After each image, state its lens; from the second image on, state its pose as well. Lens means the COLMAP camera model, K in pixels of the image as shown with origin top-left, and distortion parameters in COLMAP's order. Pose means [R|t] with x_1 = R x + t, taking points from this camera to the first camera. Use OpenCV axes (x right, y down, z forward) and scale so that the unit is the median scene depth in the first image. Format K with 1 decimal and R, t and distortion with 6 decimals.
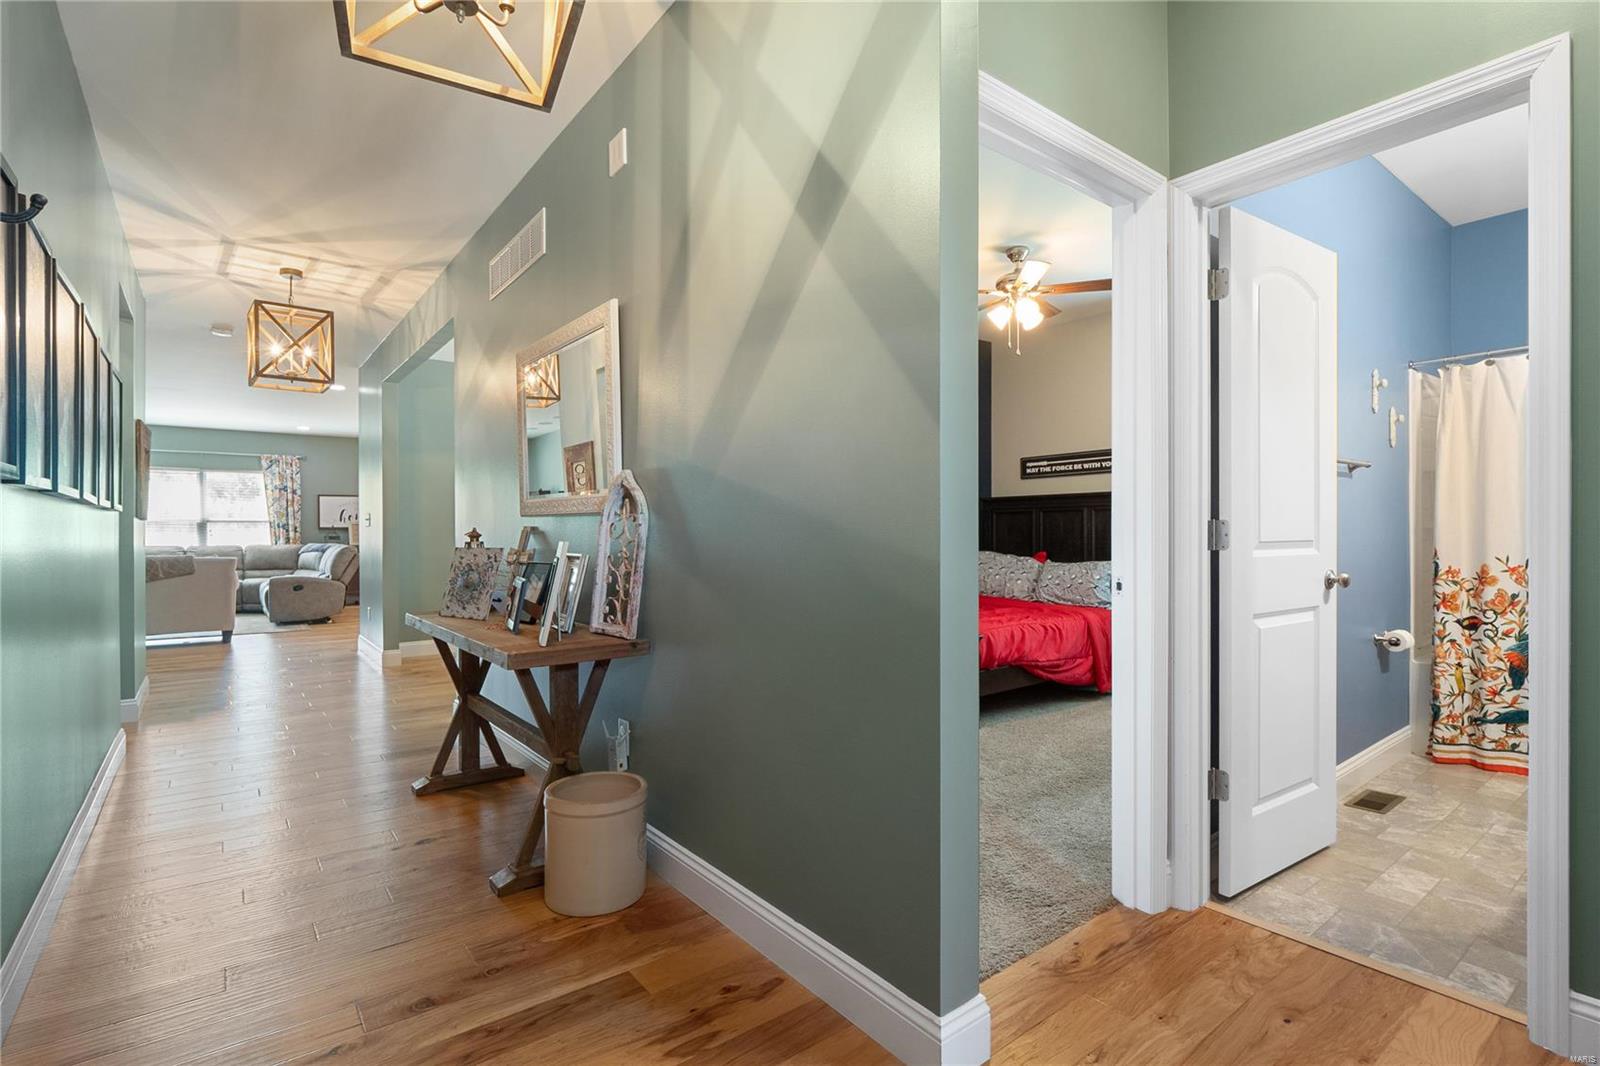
lens RADIAL K [[759.7, 0, 800.0], [0, 759.7, 533.0], [0, 0, 1]] dist [-0.001156, -0.000277]
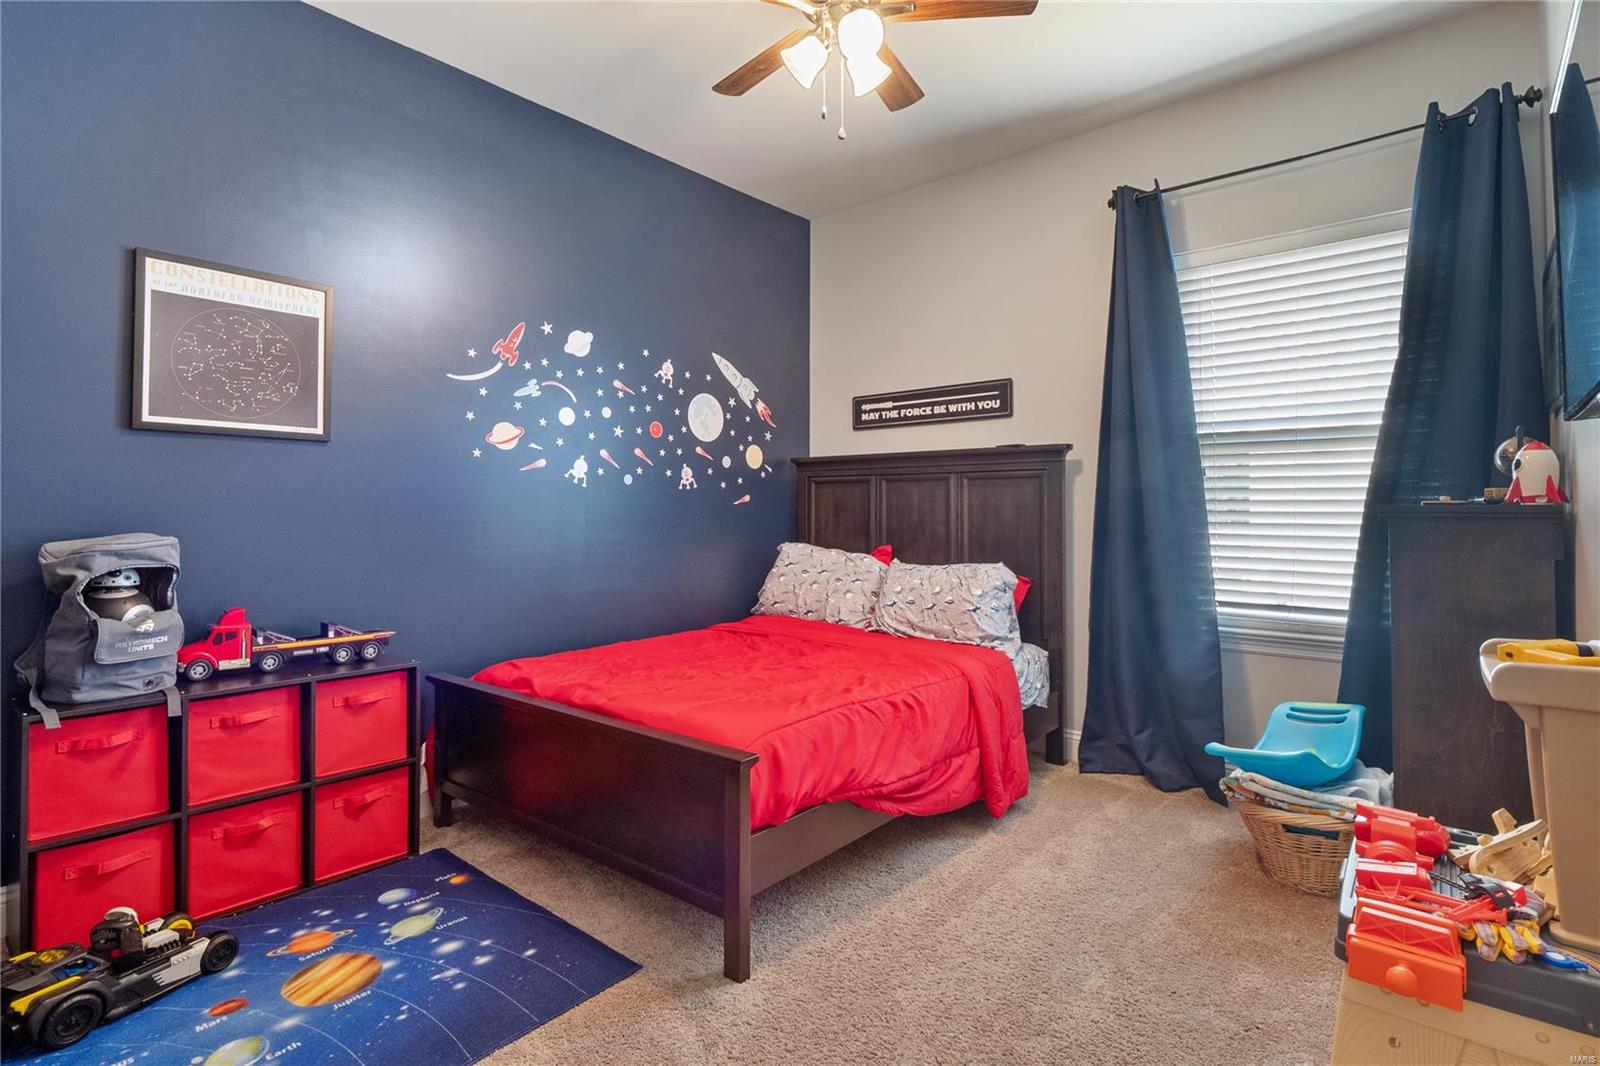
lens RADIAL K [[752.2, 0, 797.5], [0, 752.2, 514.2], [0, 0, 1]] dist [-0.014086, -0.000385]
pose [[0.979831, 0.001445, 0.199824, 0.128292], [-0.001981, 0.999995, 0.002482, -0.001950], [-0.199819, -0.002828, 0.979829, 0.420994]]
